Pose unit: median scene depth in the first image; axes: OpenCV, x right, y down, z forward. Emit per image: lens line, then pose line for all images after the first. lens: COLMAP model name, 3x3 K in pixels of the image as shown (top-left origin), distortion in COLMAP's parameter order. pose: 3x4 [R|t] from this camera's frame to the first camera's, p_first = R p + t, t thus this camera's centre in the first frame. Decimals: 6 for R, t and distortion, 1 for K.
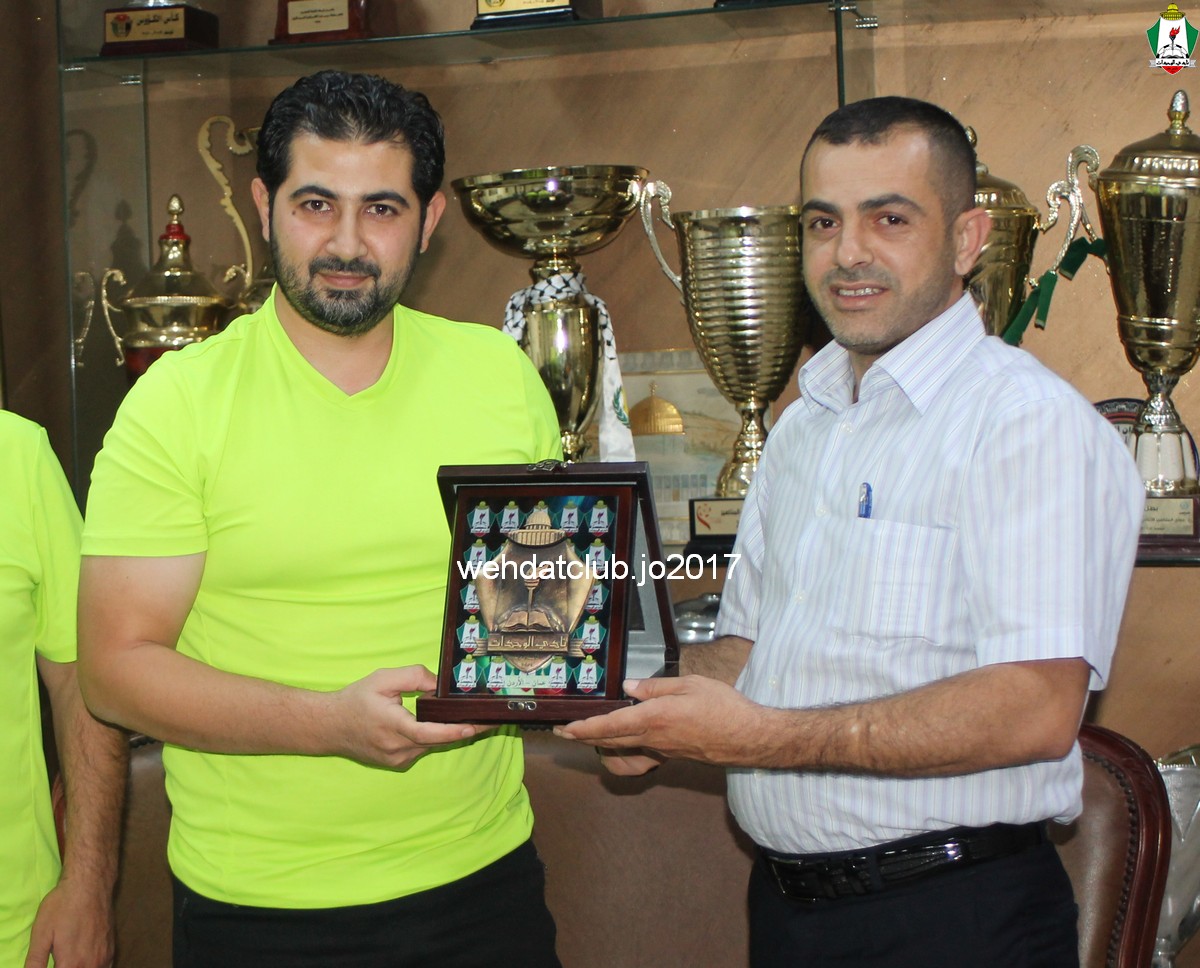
lens RADIAL K [[2436.1, 0, 320.5], [0, 2436.1, 482.5], [0, 0, 1]] dist [-0.173761, 0.028916]
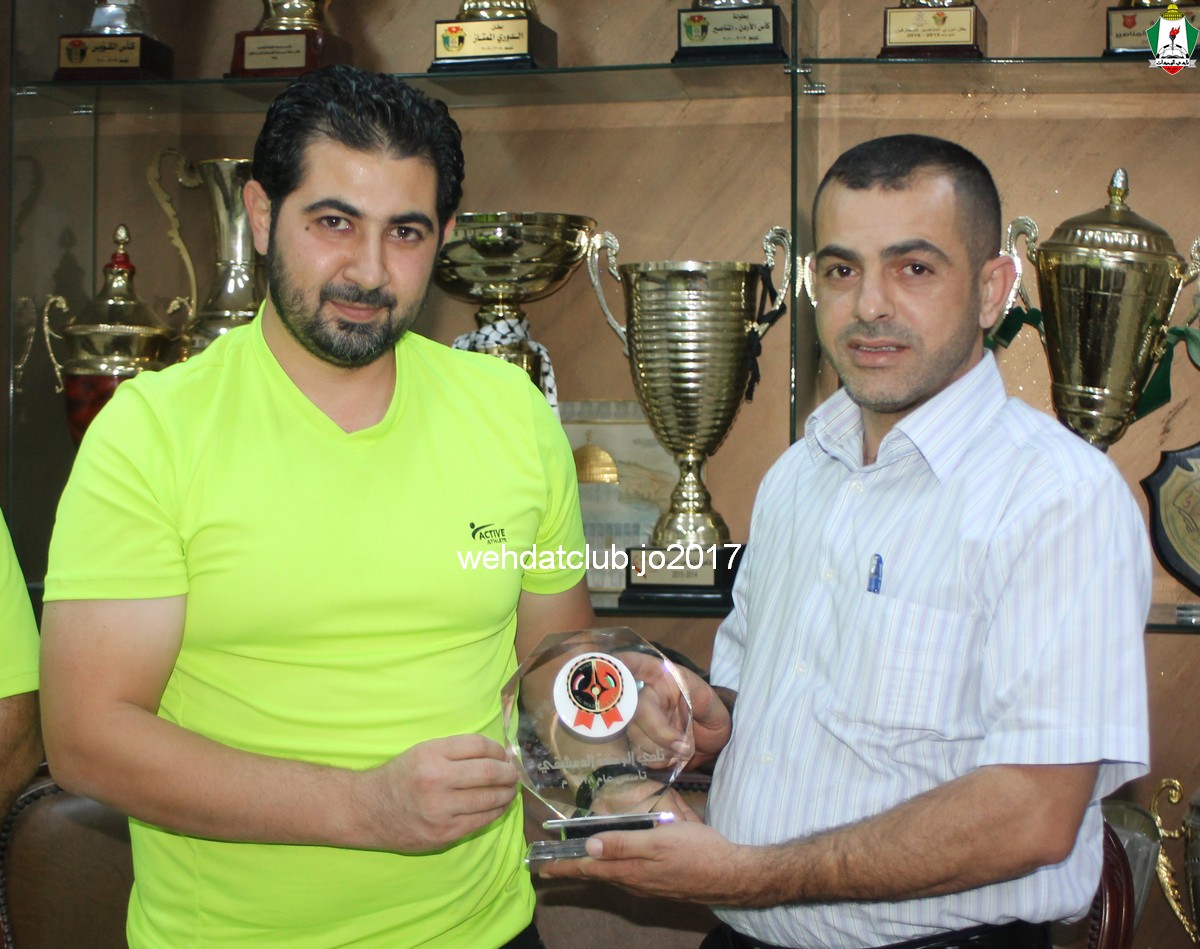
lens RADIAL K [[2155.6, 0, 564.9], [0, 2155.6, 472.5], [0, 0, 1]] dist [-0.208491, 0.235644]
pose [[0.987330, 0.037705, 0.154136, -0.012219], [-0.034726, 0.999155, -0.021975, -0.003729], [-0.154835, 0.016344, 0.987805, 0.116505]]
